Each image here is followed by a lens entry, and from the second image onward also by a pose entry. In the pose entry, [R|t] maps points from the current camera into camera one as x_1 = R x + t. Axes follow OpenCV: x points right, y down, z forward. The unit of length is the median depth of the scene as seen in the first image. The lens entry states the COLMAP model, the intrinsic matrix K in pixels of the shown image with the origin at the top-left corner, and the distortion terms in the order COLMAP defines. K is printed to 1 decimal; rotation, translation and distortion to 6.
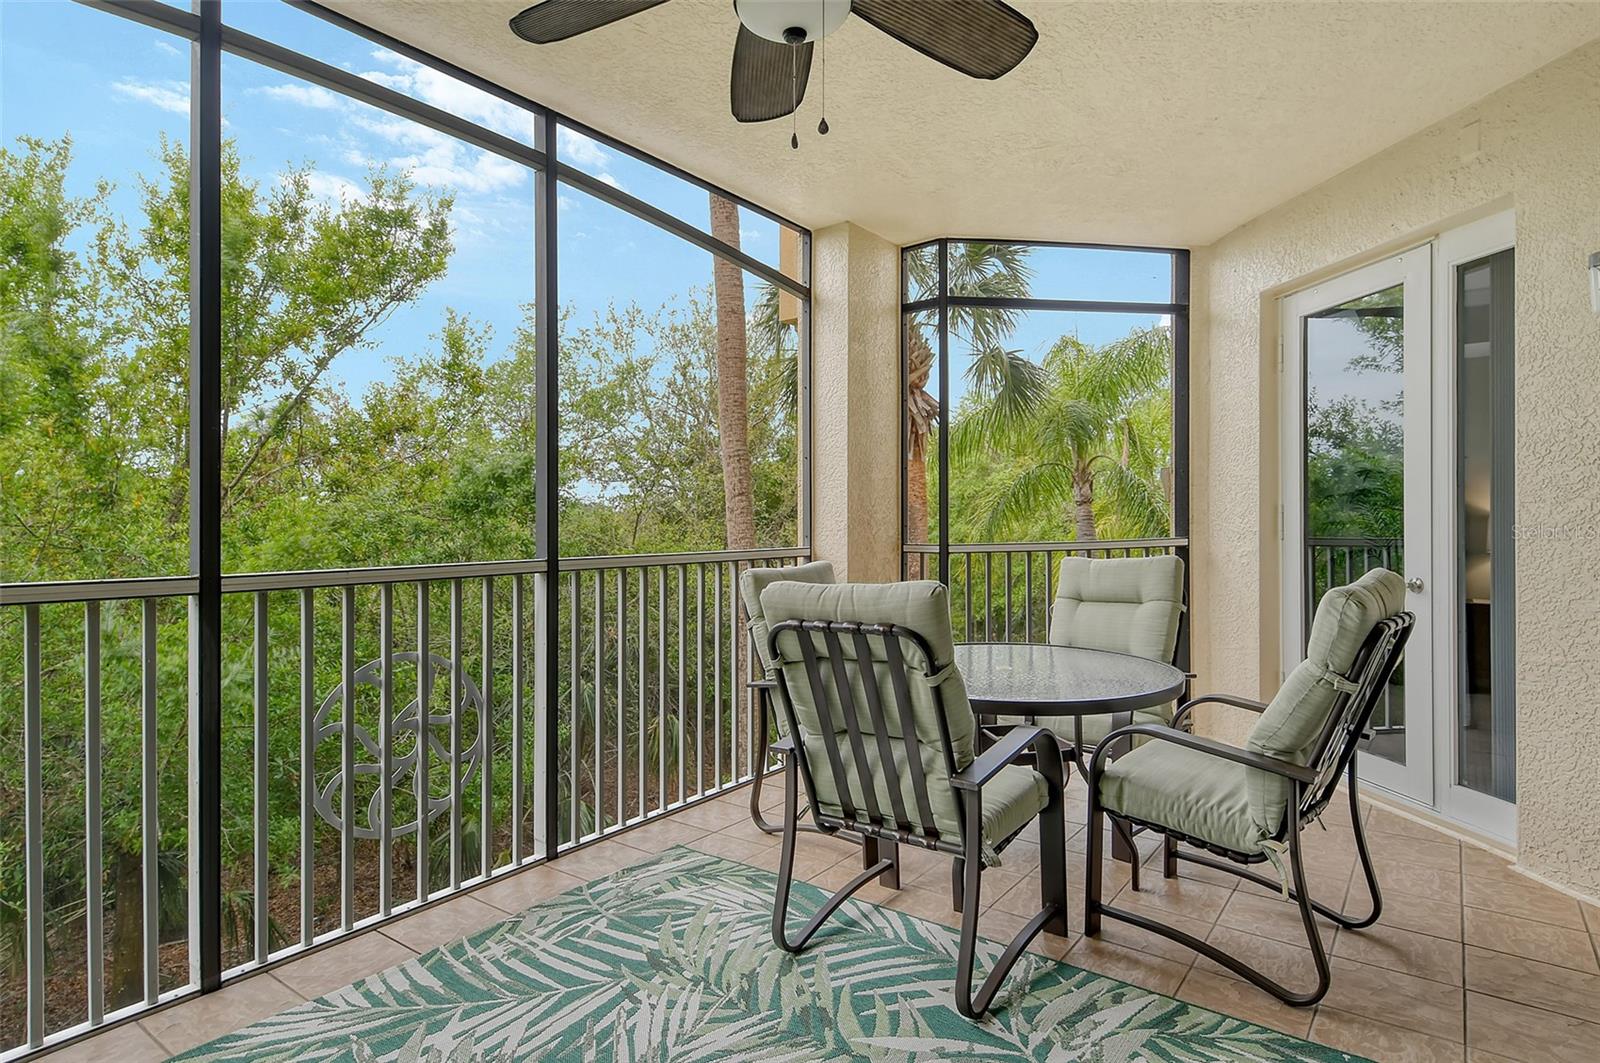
lens RADIAL K [[811.8, 0, 807.7], [0, 811.8, 547.6], [0, 0, 1]] dist [0.041935, -0.034242]
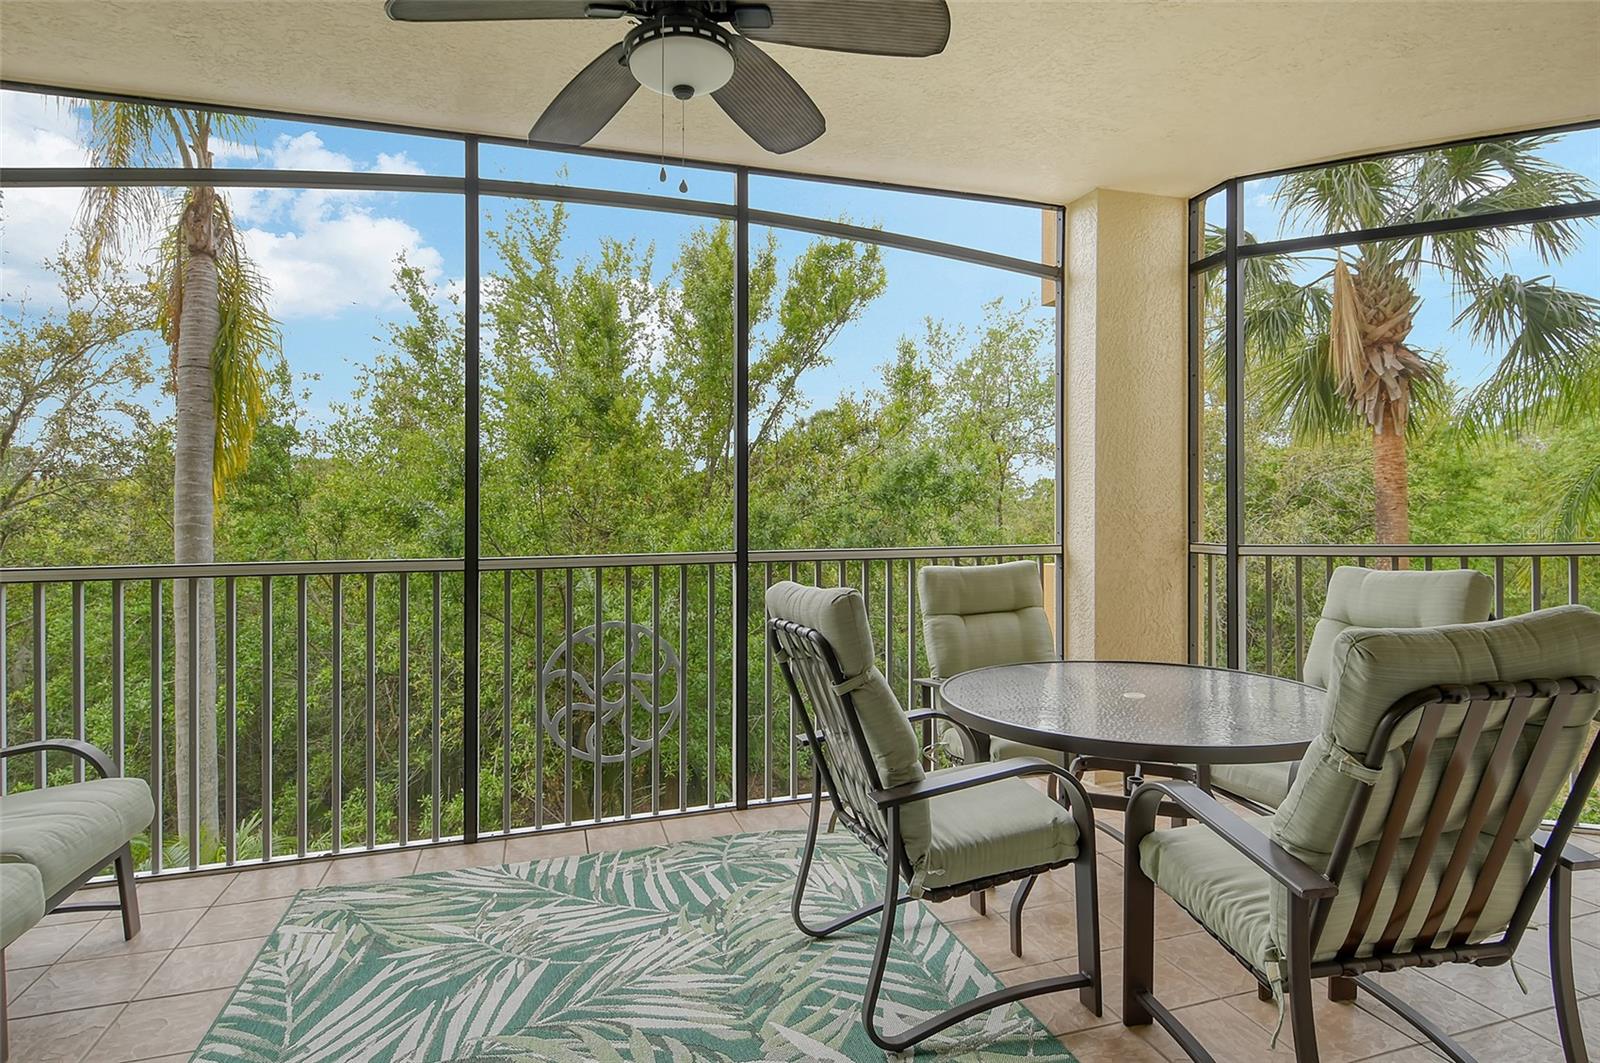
lens RADIAL K [[817.3, 0, 845.3], [0, 817.3, 534.2], [0, 0, 1]] dist [0.014445, -0.000834]
pose [[0.828552, 0.016756, -0.559662, 0.557236], [-0.015998, 0.999852, 0.006251, -0.024365], [0.559684, 0.003774, 0.828698, 0.144517]]
